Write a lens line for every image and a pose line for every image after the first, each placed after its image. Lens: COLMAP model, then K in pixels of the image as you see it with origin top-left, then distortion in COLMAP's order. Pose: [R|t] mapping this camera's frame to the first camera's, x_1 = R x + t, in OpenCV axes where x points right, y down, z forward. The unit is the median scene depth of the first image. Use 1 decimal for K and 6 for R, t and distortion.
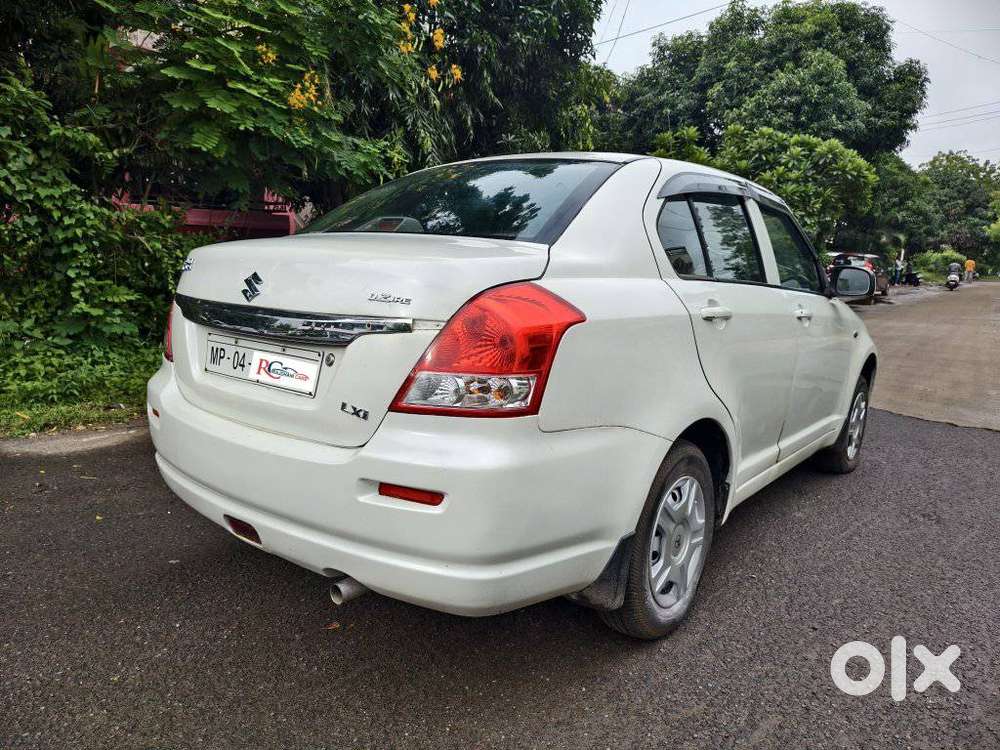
lens RADIAL K [[689.4, 0, 500.0], [0, 689.4, 375.0], [0, 0, 1]] dist [0.025146, -0.032077]
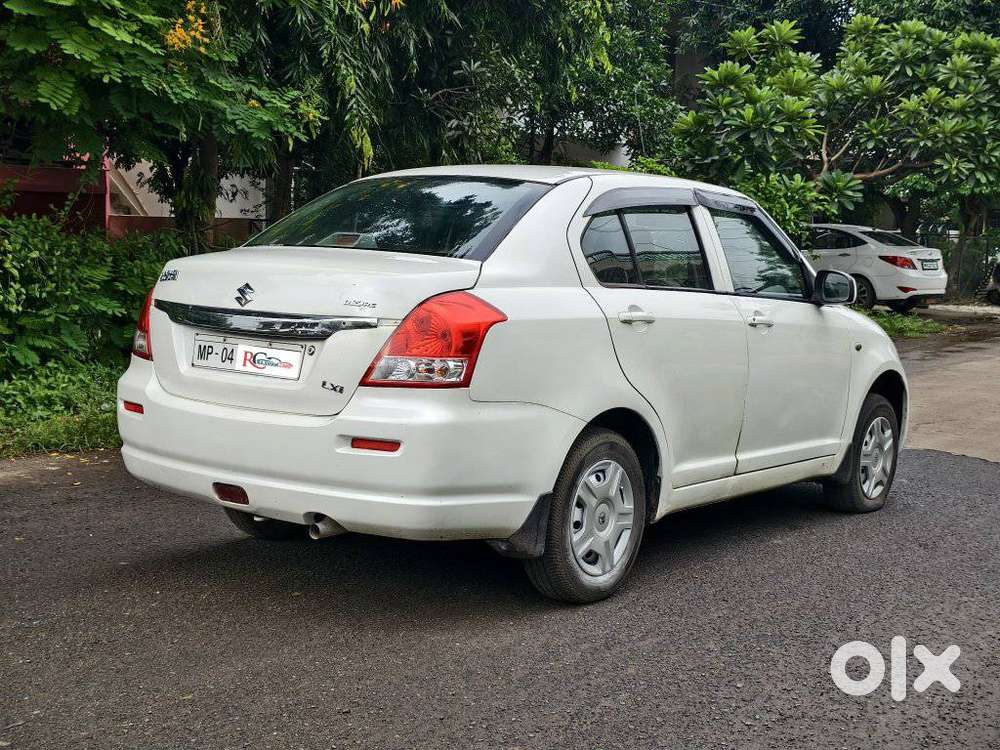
lens RADIAL K [[1373.6, 0, 475.6], [0, 1373.6, 373.8], [0, 0, 1]] dist [0.040507, -0.018765]
pose [[0.999983, -0.001381, 0.005707, 0.013561], [0.001750, 0.997869, -0.065233, 0.053268], [-0.005604, 0.065242, 0.997854, -0.440741]]
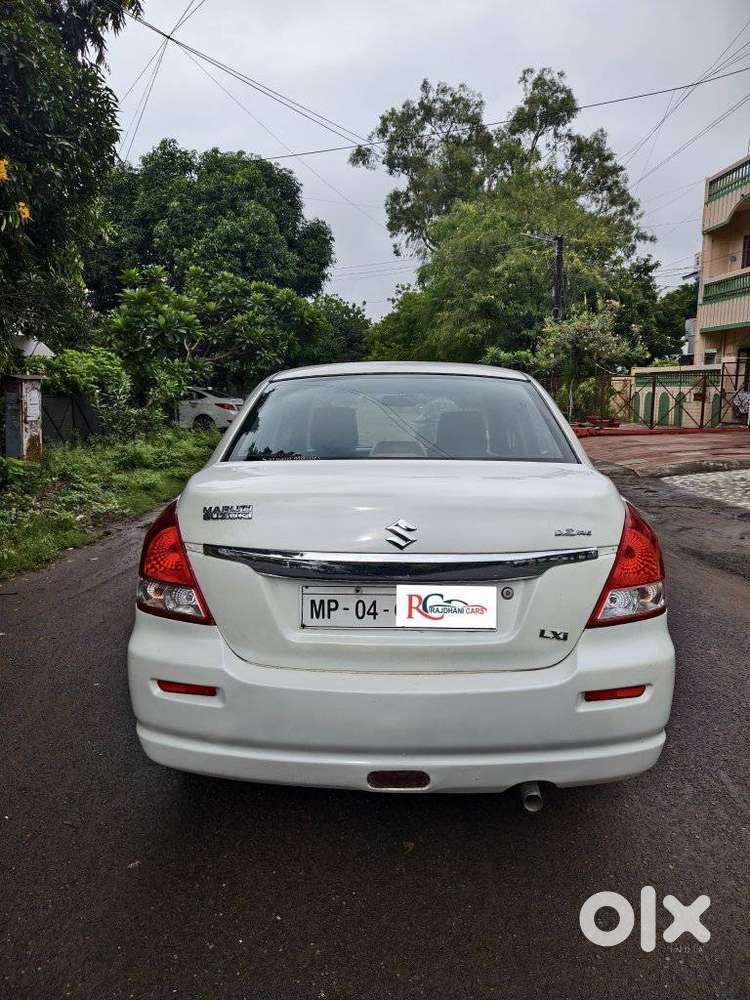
lens RADIAL K [[689.4, 0, 377.7], [0, 689.4, 503.6], [0, 0, 1]] dist [0.025146, -0.032077]
pose [[0.798457, -0.121391, 0.589687, -0.286600], [0.120002, 0.991897, 0.041701, -0.064372], [-0.589971, 0.037467, 0.806555, 0.066261]]
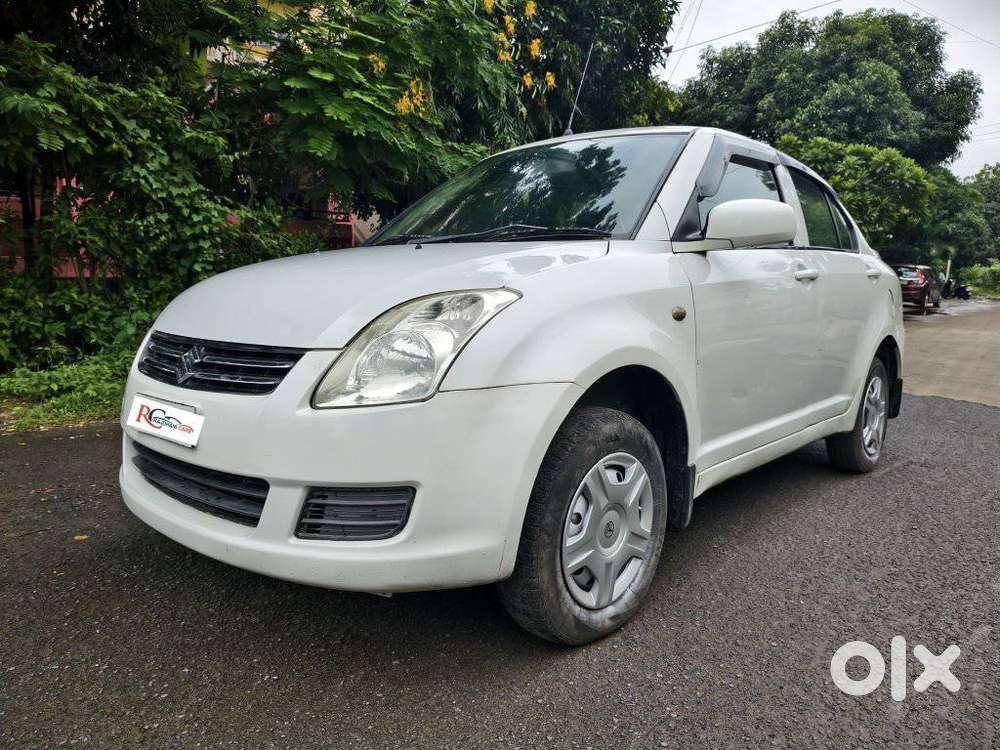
lens RADIAL K [[688.6, 0, 503.7], [0, 688.6, 378.1], [0, 0, 1]] dist [0.049922, -0.060103]
pose [[0.999274, 0.008681, -0.037109, -0.098787], [-0.009315, 0.999813, -0.016959, 0.036268], [0.036955, 0.017293, 0.999167, -0.048639]]
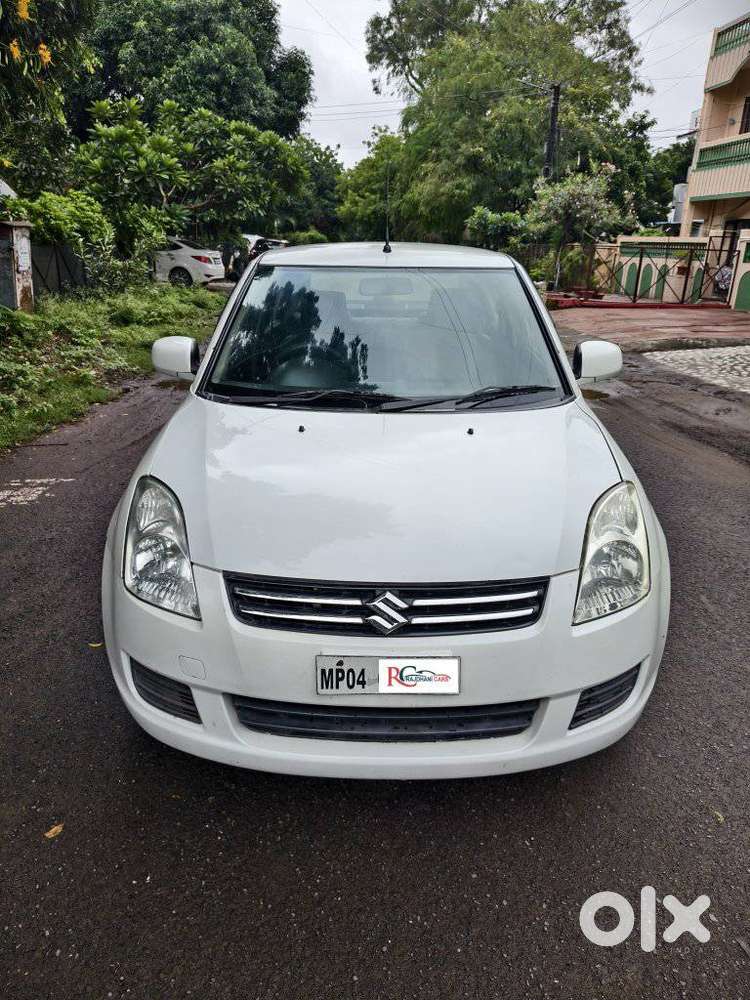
lens RADIAL K [[700.8, 0, 375.0], [0, 700.8, 500.0], [0, 0, 1]] dist [-0.002998, -0.007507]
pose [[0.772528, -0.209653, 0.599372, -0.410609], [0.083039, 0.969171, 0.231975, -0.082648], [-0.629528, -0.129436, 0.766121, 0.035264]]
